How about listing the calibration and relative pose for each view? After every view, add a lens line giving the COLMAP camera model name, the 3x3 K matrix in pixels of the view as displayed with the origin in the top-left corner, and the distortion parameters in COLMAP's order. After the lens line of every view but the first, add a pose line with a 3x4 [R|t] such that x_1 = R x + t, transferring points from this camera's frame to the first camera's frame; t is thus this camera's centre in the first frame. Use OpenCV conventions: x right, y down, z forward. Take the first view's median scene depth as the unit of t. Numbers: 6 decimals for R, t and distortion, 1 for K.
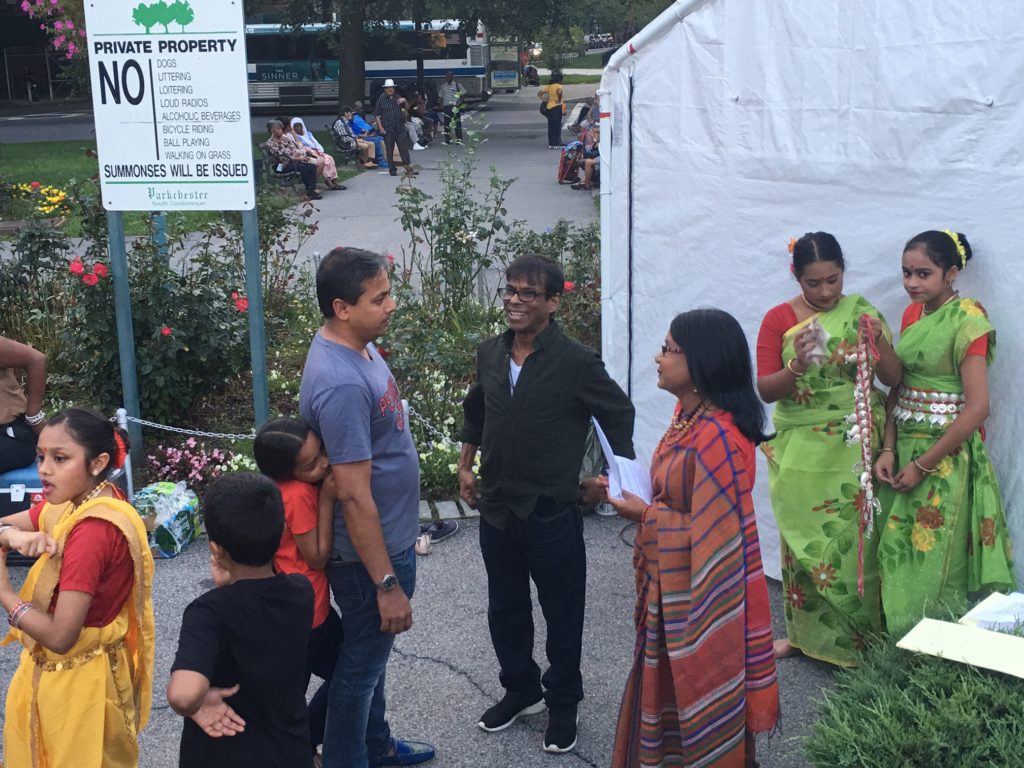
lens RADIAL K [[1439.1, 0, 512.0], [0, 1439.1, 384.0], [0, 0, 1]] dist [0.029535, 0.025843]
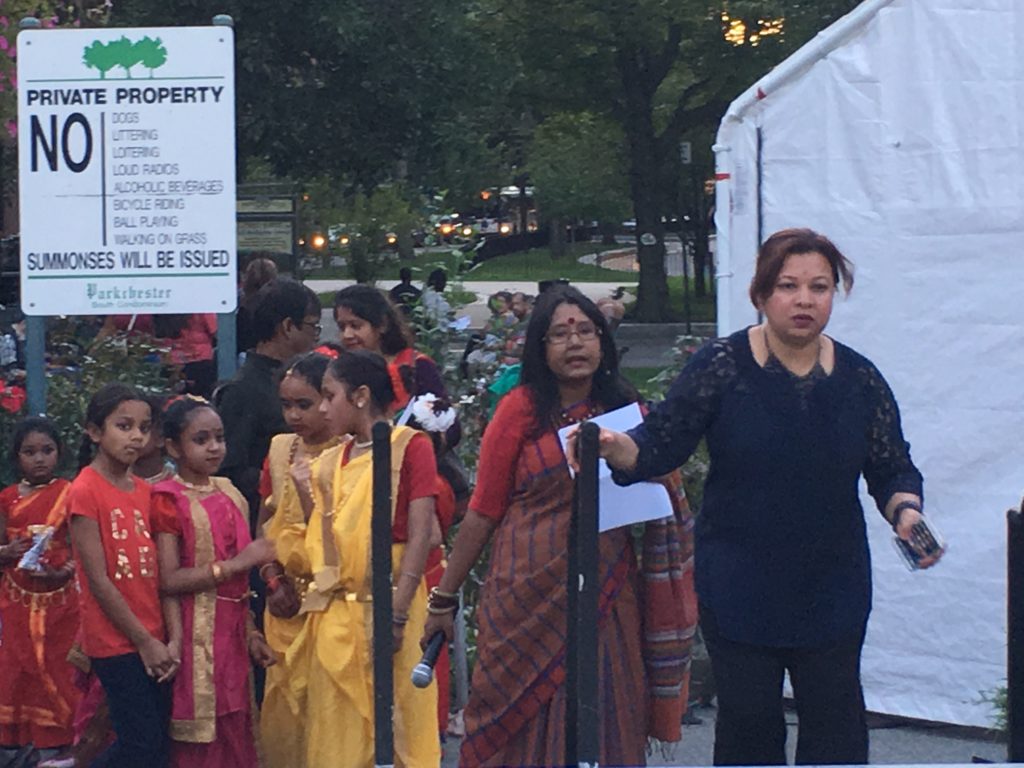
lens RADIAL K [[3538.3, 0, 512.0], [0, 3538.3, 384.0], [0, 0, 1]] dist [-0.104021, 1.263022]
pose [[0.995461, 0.003566, 0.095103, -0.213451], [0.014977, 0.980977, -0.193543, 0.271110], [-0.093984, 0.194089, 0.976472, -0.781231]]
